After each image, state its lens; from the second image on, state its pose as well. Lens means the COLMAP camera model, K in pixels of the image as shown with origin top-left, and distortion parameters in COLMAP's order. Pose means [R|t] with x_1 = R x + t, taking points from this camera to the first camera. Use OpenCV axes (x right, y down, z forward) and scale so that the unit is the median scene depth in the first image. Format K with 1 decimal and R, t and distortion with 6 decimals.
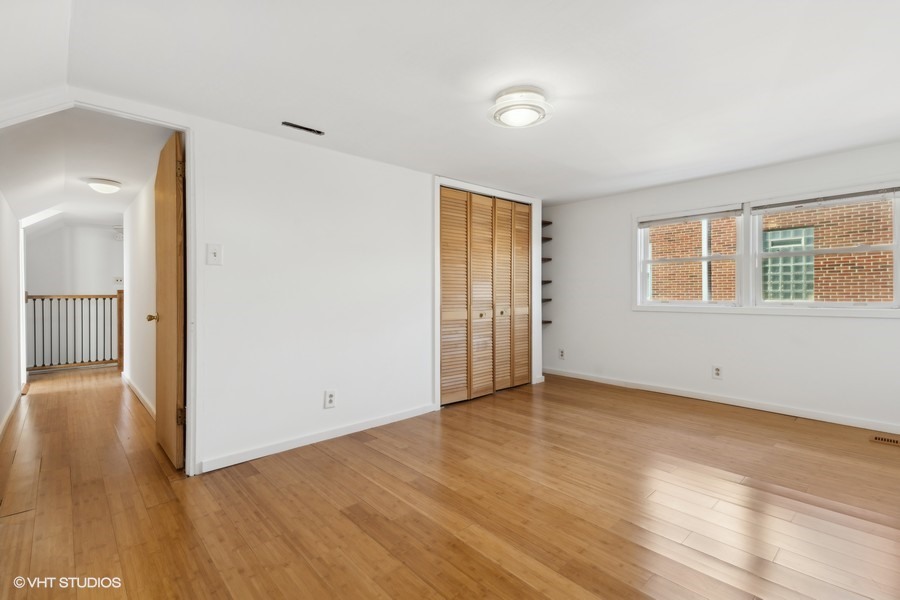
lens RADIAL K [[412.0, 0, 441.4], [0, 412.0, 296.3], [0, 0, 1]] dist [0.003277, 0.001244]
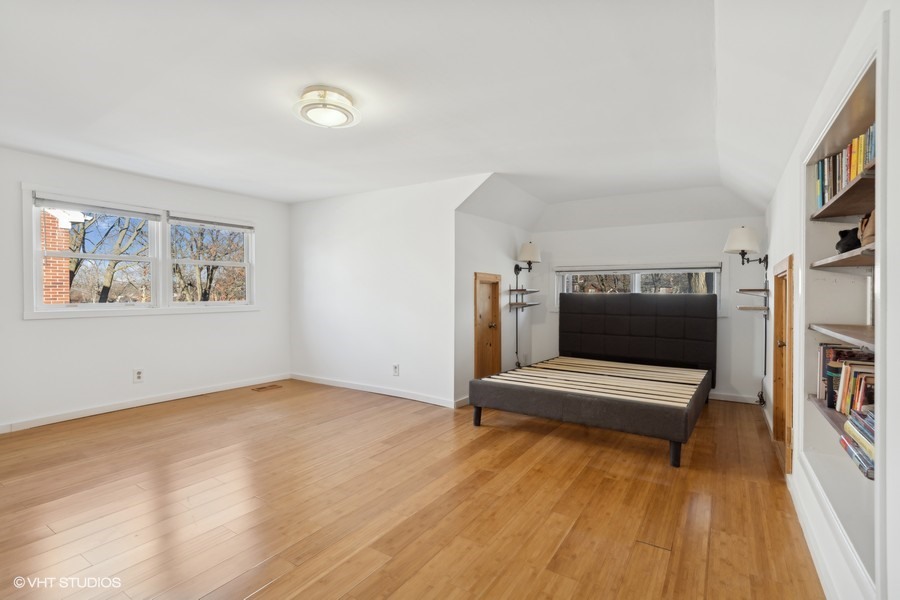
lens RADIAL K [[432.8, 0, 442.4], [0, 432.8, 295.6], [0, 0, 1]] dist [-0.002463, 0.001029]
pose [[-0.249918, -0.013879, 0.968168, -0.952226], [0.010268, 0.999803, 0.016984, -0.032114], [-0.968213, 0.014186, -0.249726, 1.023184]]
